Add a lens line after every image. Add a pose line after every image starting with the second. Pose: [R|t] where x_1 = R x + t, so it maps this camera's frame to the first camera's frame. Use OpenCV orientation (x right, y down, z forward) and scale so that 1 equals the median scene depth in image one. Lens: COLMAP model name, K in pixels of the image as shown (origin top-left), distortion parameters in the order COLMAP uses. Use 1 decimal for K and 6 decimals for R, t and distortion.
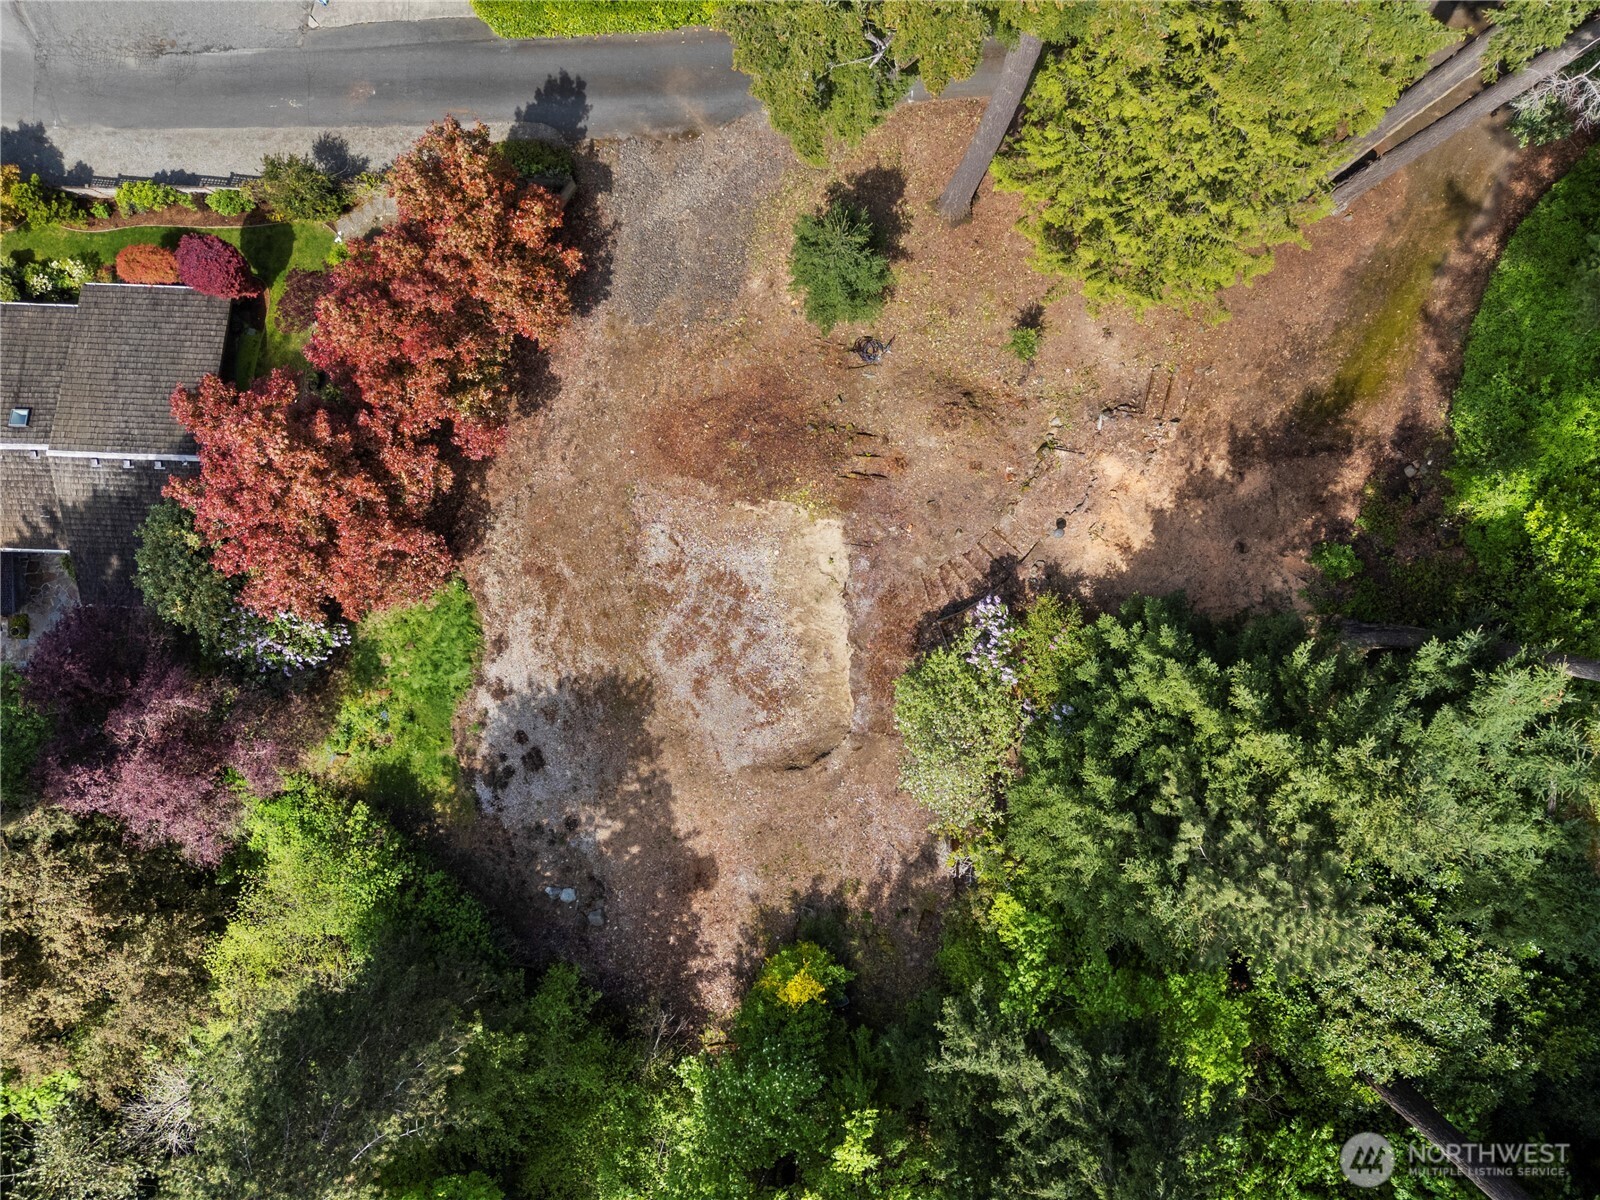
lens RADIAL K [[1163.0, 0, 800.0], [0, 1163.0, 600.0], [0, 0, 1]] dist [0.099452, -0.122788]
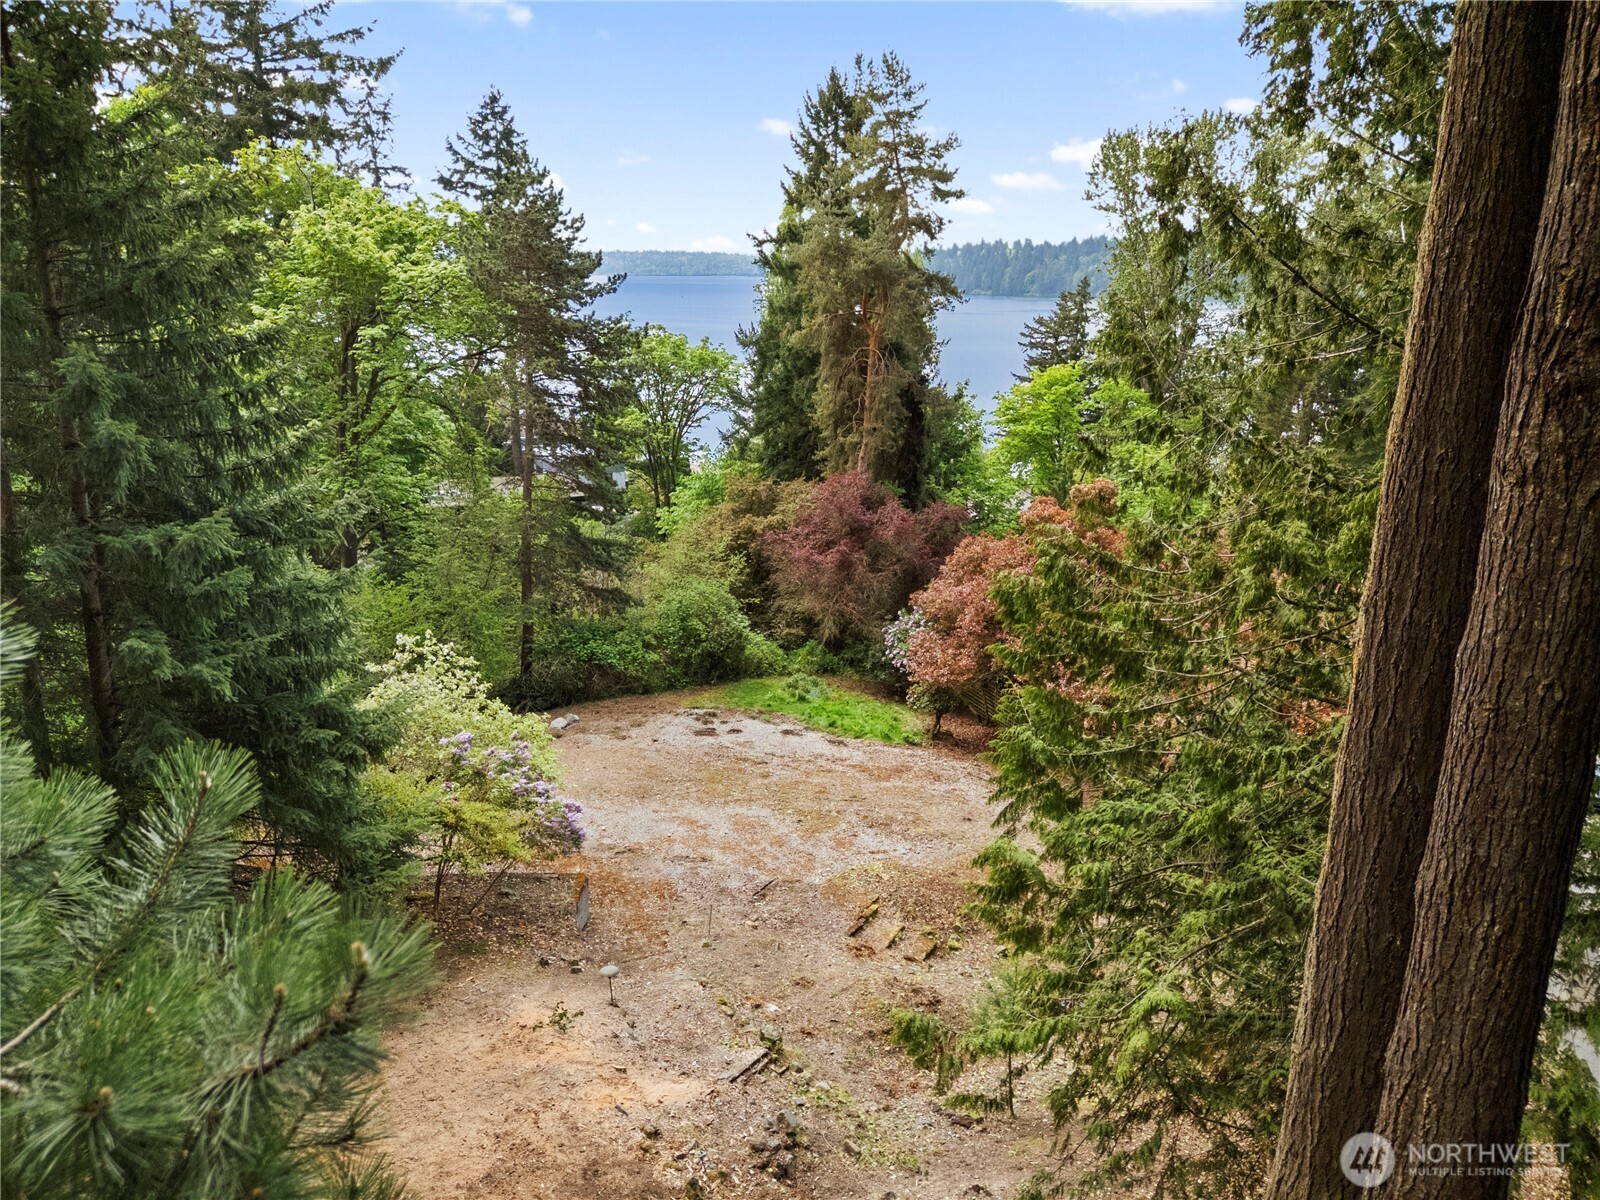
lens RADIAL K [[1163.0, 0, 800.0], [0, 1163.0, 600.0], [0, 0, 1]] dist [0.099452, -0.122788]
pose [[-0.407629, 0.258519, -0.875789, 0.551610], [-0.912352, -0.155335, 0.378795, -0.278329], [-0.038115, 0.953435, 0.299179, 0.673070]]
